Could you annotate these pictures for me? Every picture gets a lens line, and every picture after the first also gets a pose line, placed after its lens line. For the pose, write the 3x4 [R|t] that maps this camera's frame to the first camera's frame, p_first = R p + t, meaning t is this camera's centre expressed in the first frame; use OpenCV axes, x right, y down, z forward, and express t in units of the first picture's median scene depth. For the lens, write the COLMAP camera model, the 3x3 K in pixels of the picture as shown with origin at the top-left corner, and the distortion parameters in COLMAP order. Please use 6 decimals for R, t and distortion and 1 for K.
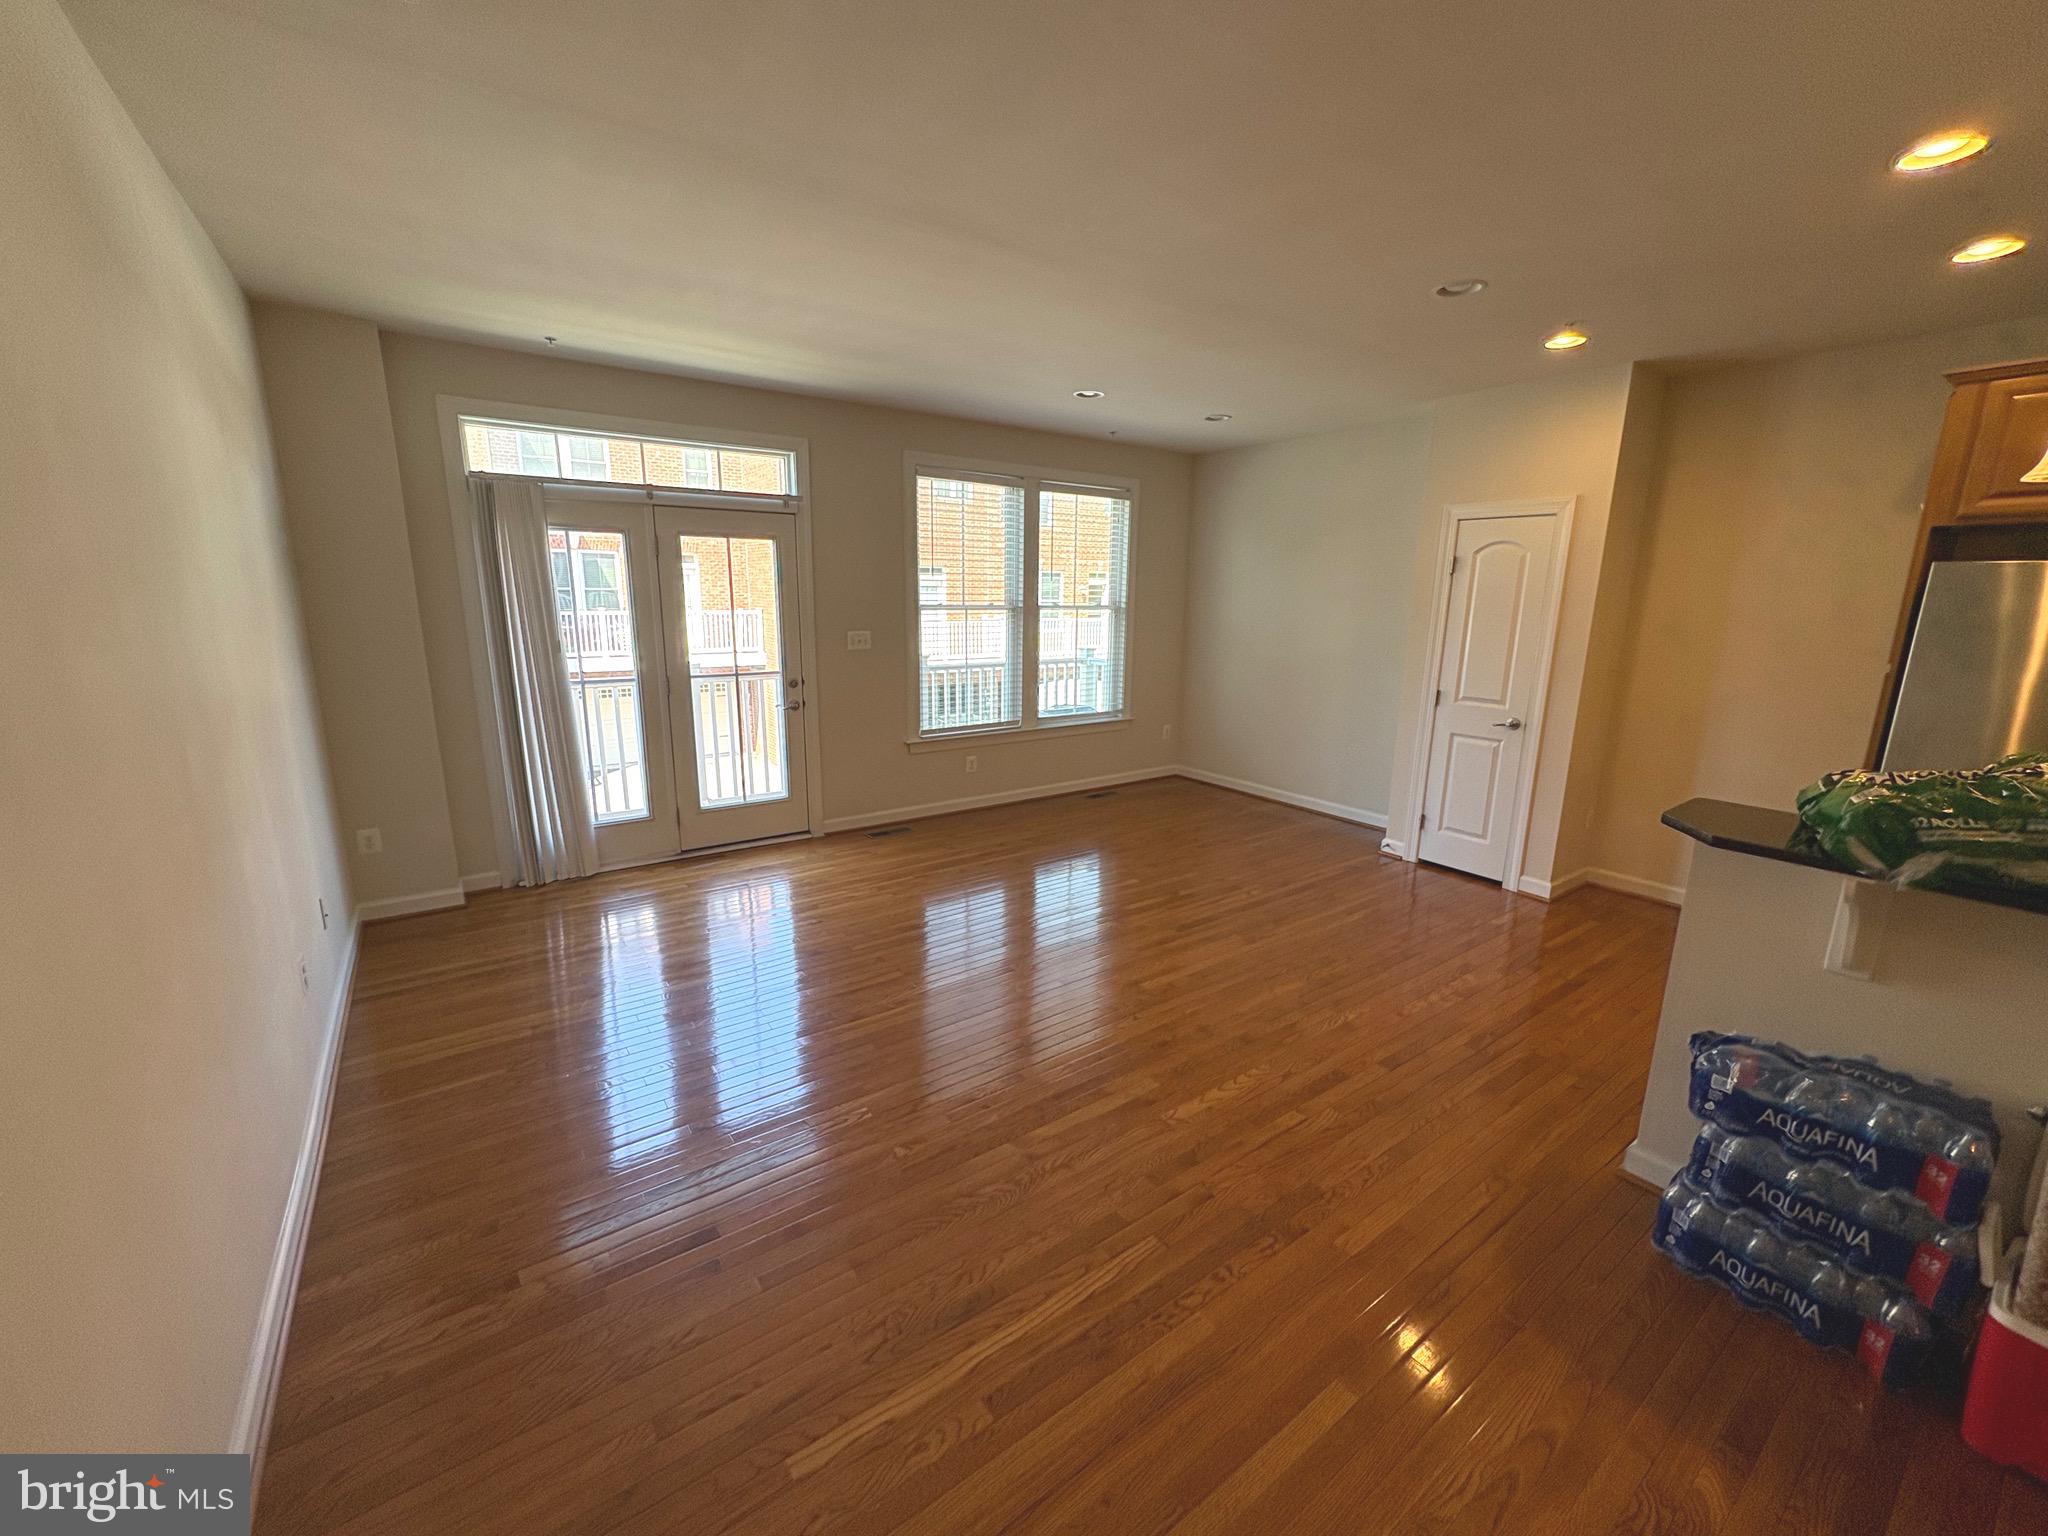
lens RADIAL K [[816.1, 0, 1023.5], [0, 816.1, 771.7], [0, 0, 1]] dist [0.000133, -0.000002]
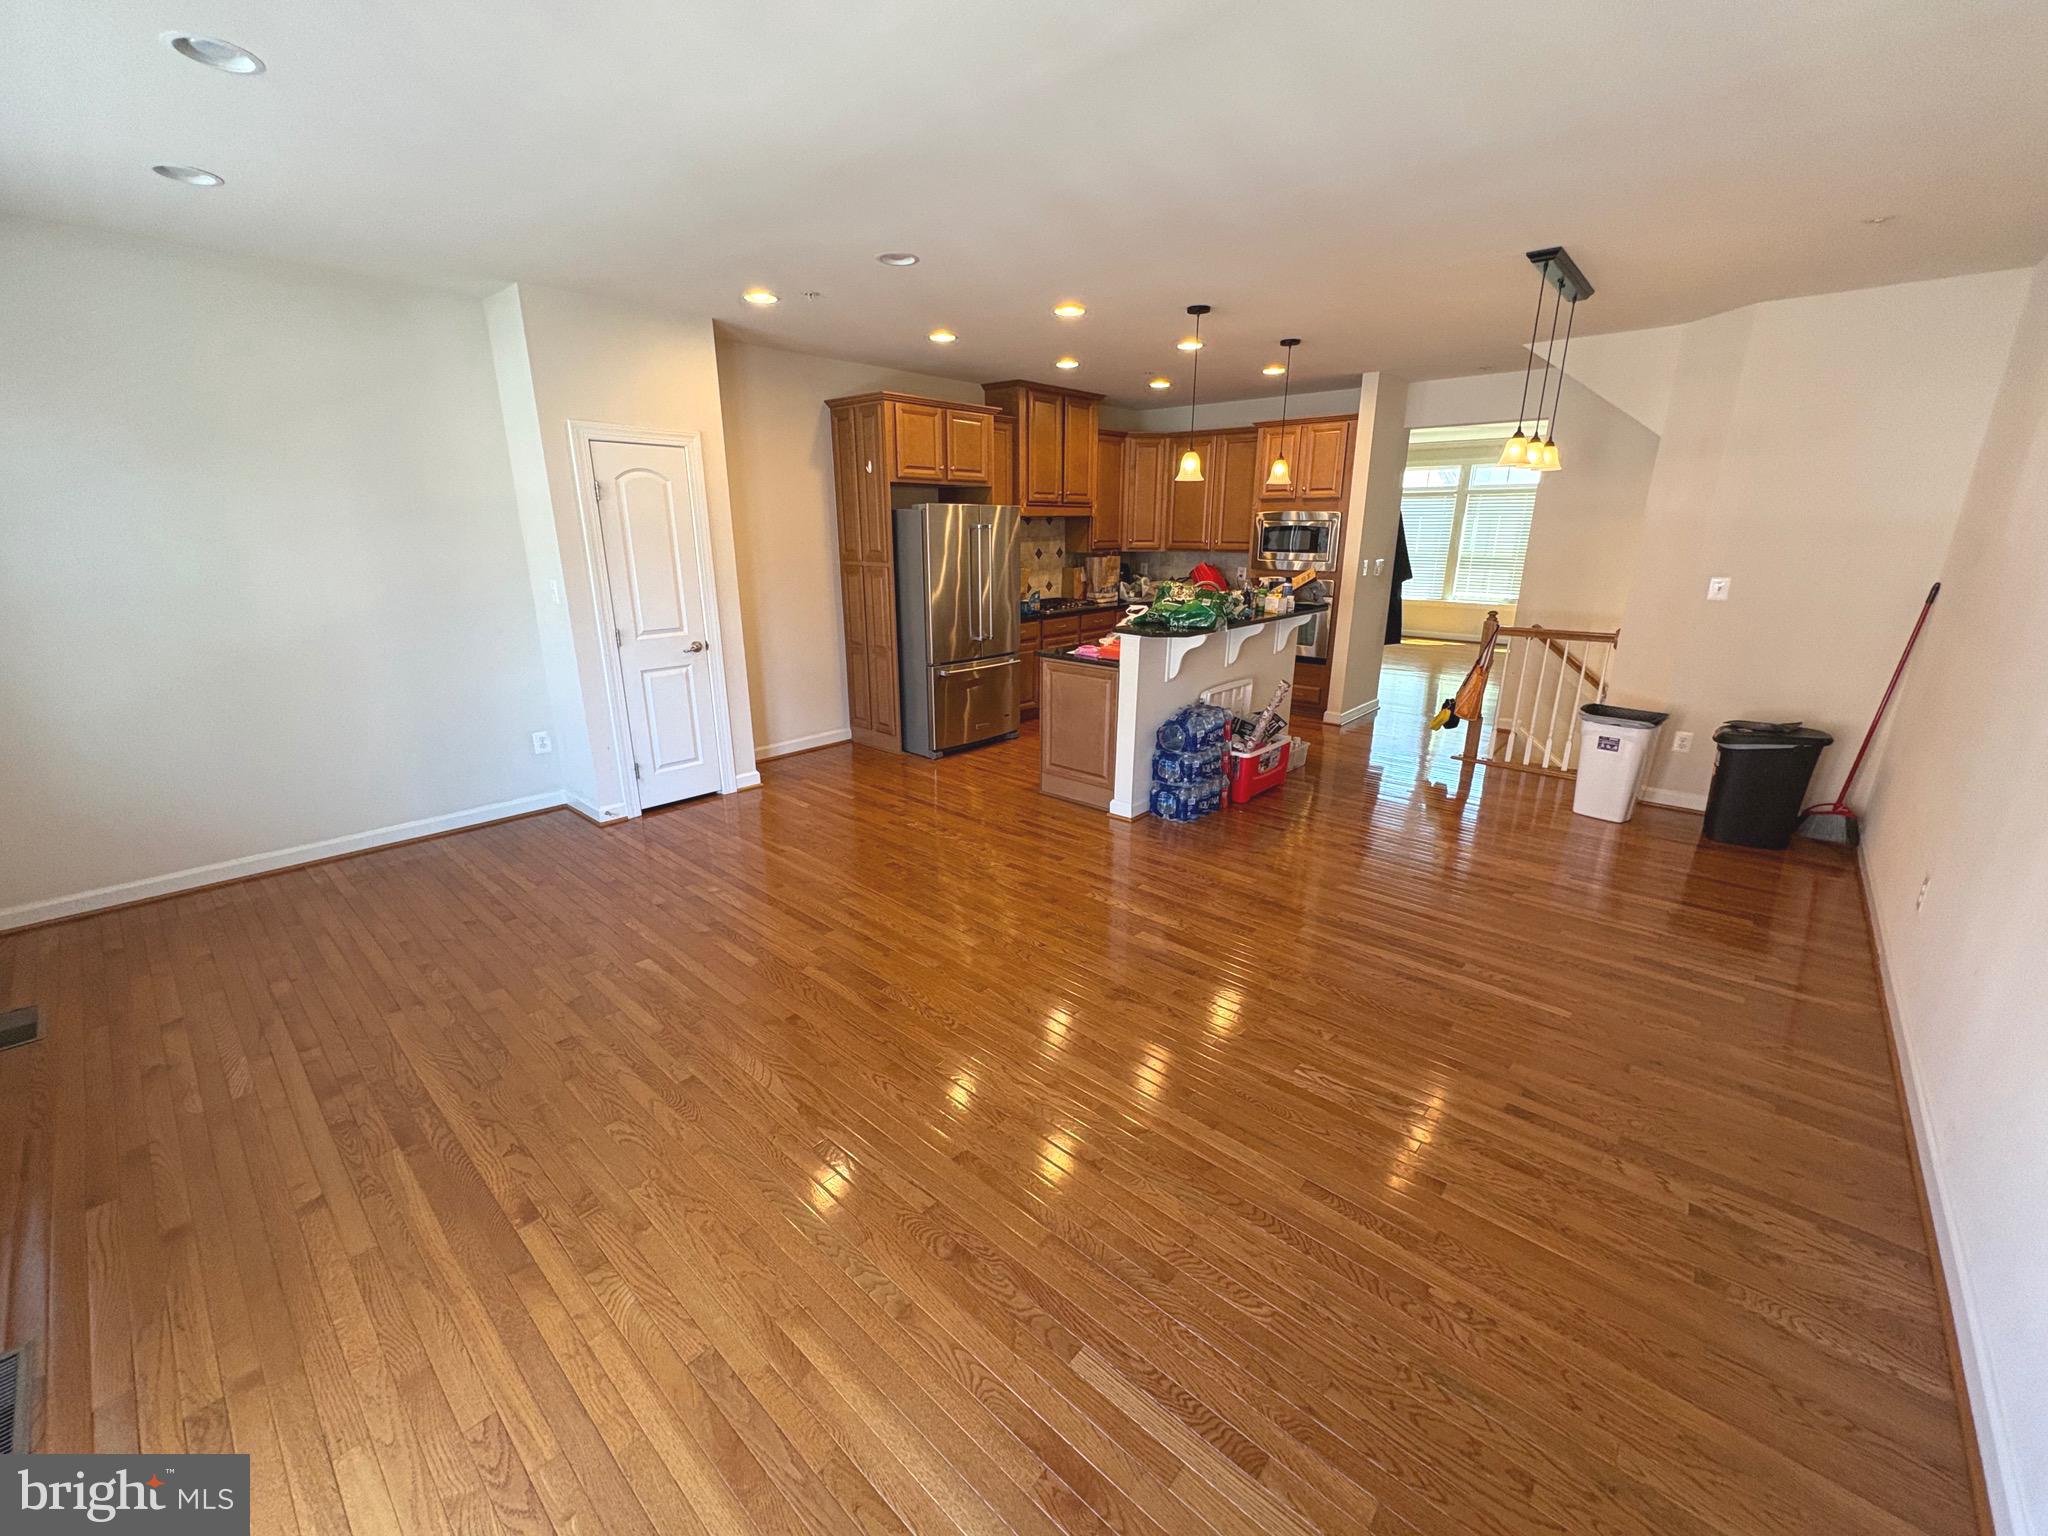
lens RADIAL K [[816.1, 0, 1023.5], [0, 816.1, 771.7], [0, 0, 1]] dist [0.000133, -0.000002]
pose [[-0.220060, -0.297467, 0.929025, -0.529698], [0.208819, 0.915929, 0.342737, -0.183516], [-0.952874, 0.269420, -0.139443, 0.775076]]
